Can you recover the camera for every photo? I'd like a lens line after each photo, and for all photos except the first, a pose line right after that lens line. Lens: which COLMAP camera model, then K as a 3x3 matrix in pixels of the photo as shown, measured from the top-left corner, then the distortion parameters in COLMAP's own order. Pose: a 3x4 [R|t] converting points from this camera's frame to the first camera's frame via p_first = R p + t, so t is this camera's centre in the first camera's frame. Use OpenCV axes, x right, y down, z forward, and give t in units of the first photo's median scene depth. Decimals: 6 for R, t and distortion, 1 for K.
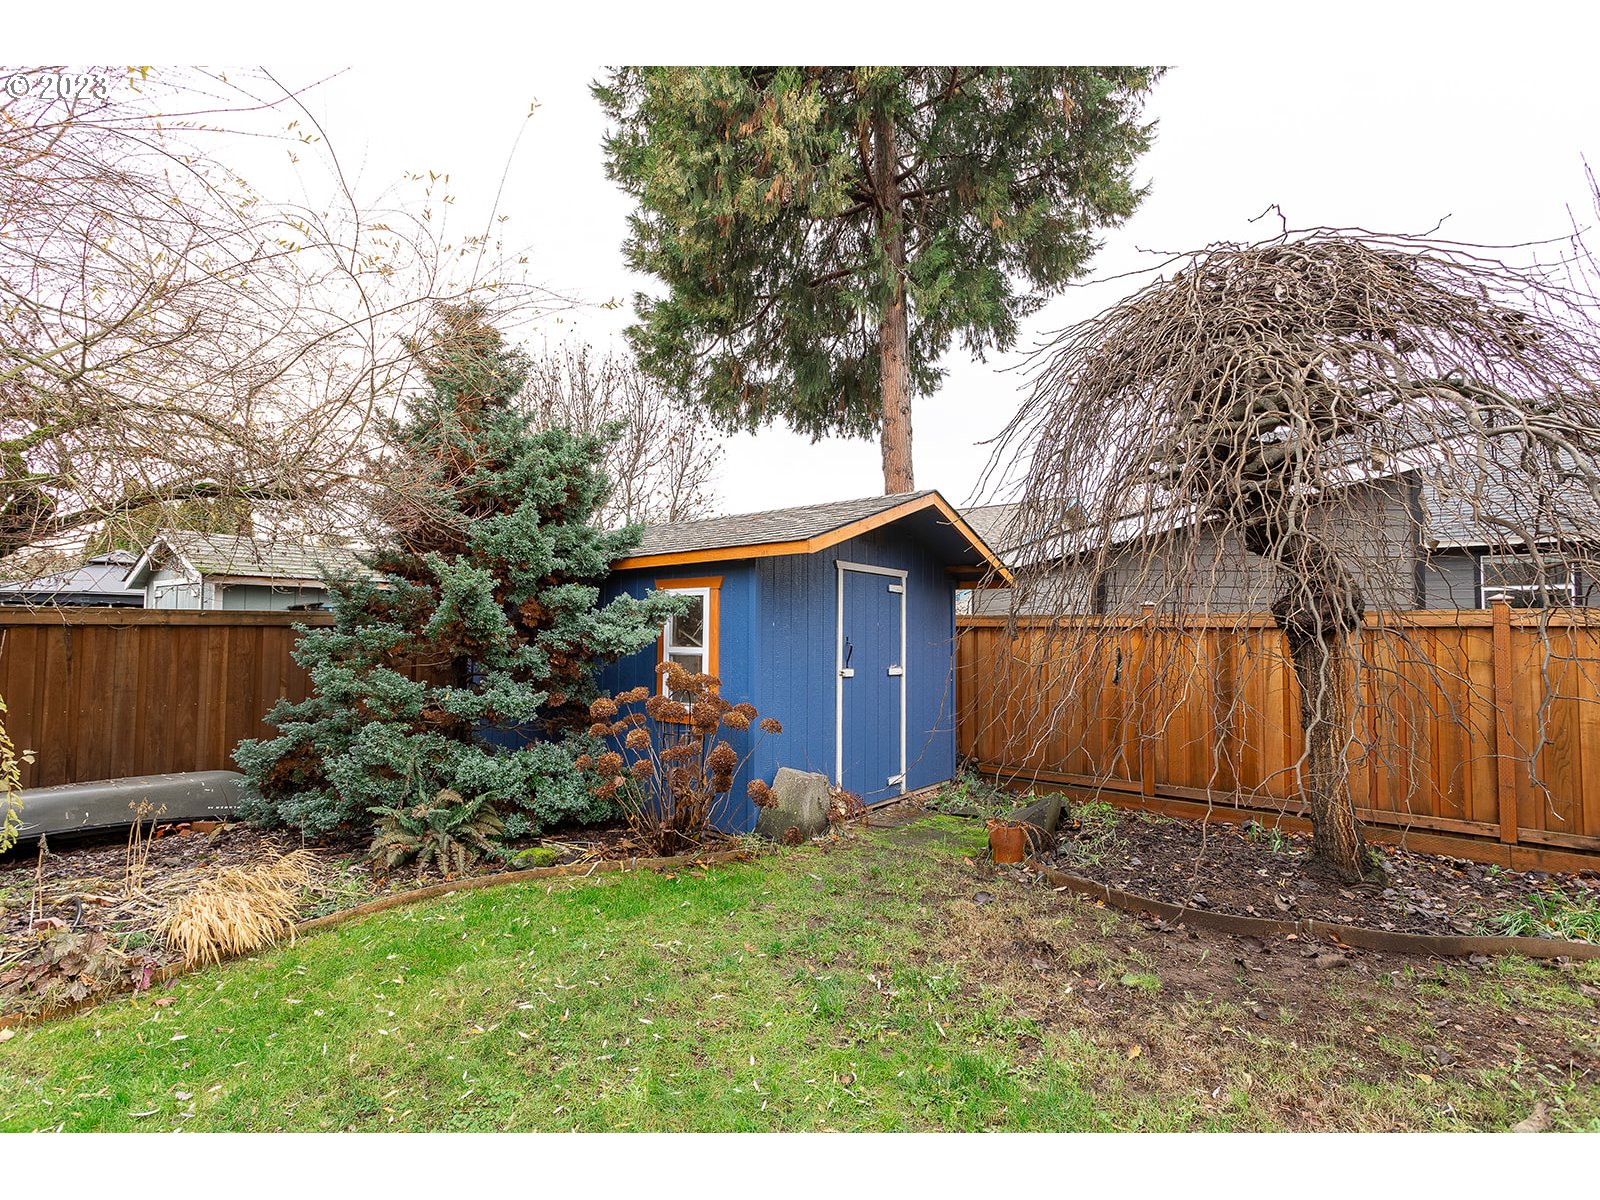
lens RADIAL K [[792.6, 0, 803.2], [0, 792.6, 595.6], [0, 0, 1]] dist [-0.001637, 0.000726]
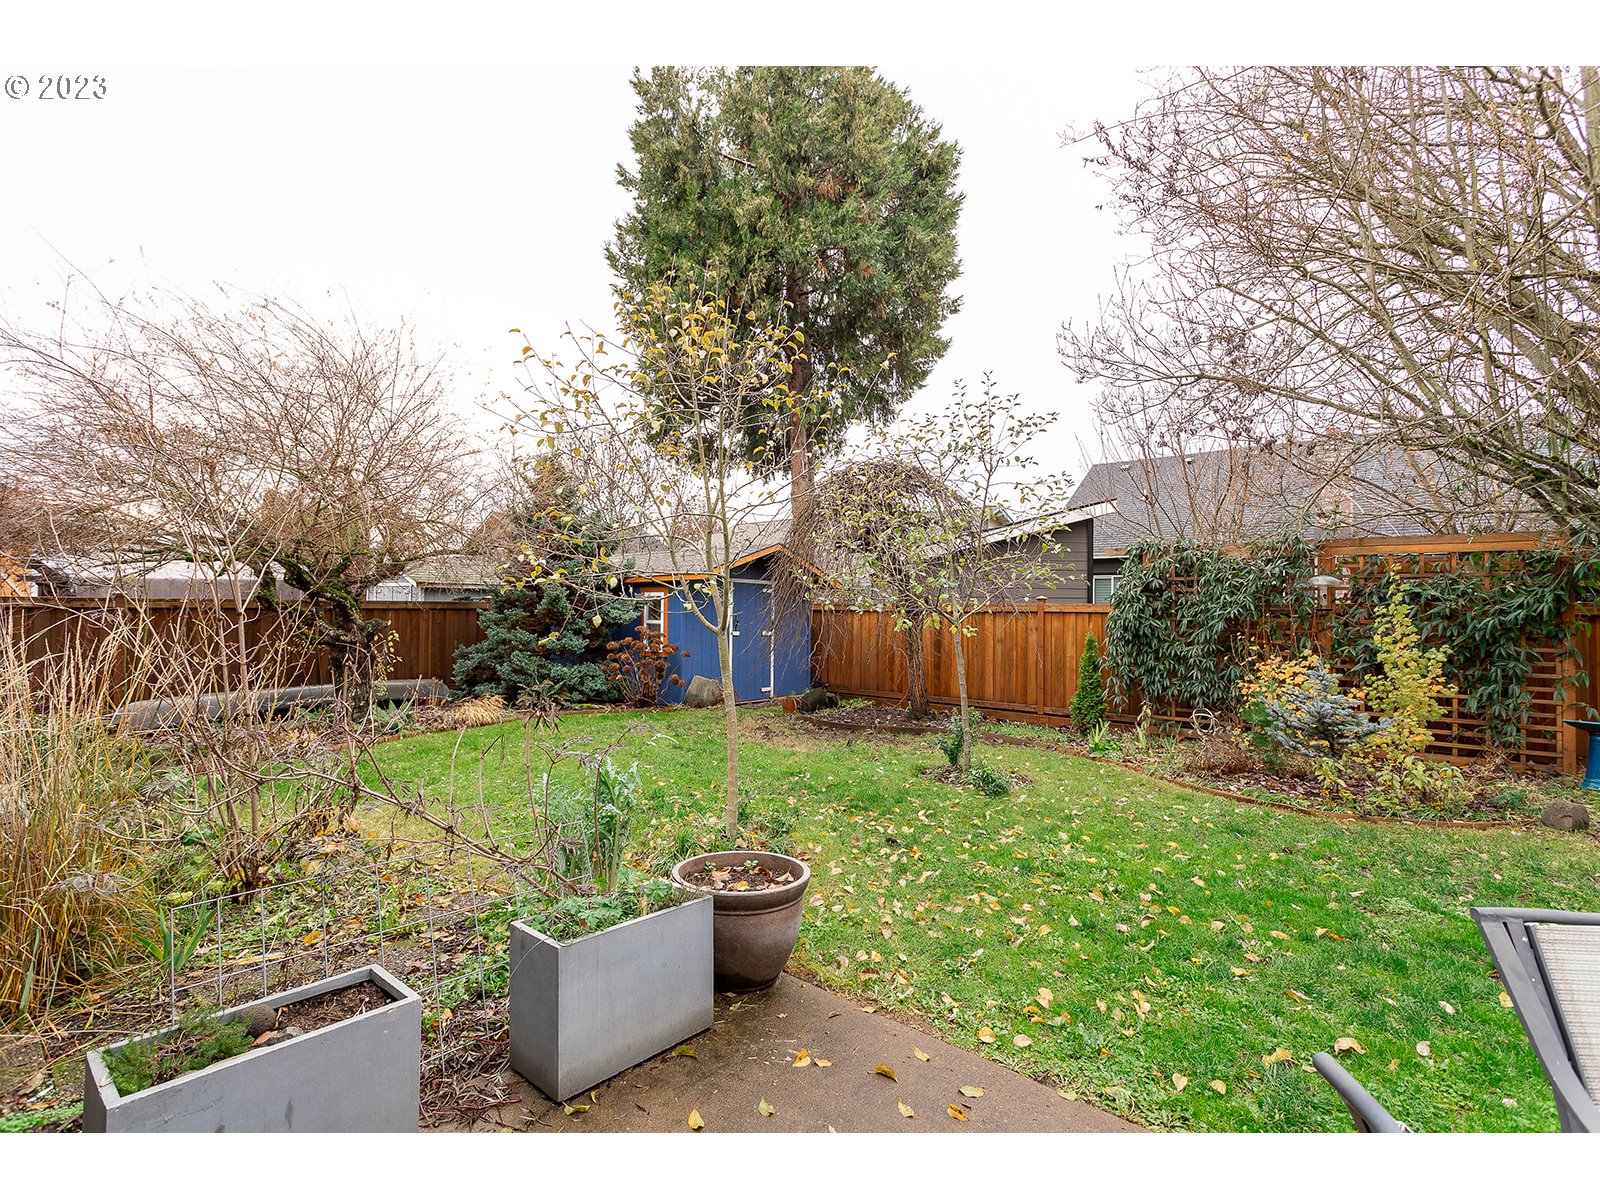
lens RADIAL K [[792.6, 0, 803.2], [0, 792.6, 595.6], [0, 0, 1]] dist [-0.001637, 0.000726]
pose [[0.999039, 0.003771, -0.043670, 0.353662], [-0.002669, 0.999677, 0.025278, -0.057568], [0.043751, -0.025138, 0.998726, -1.126106]]
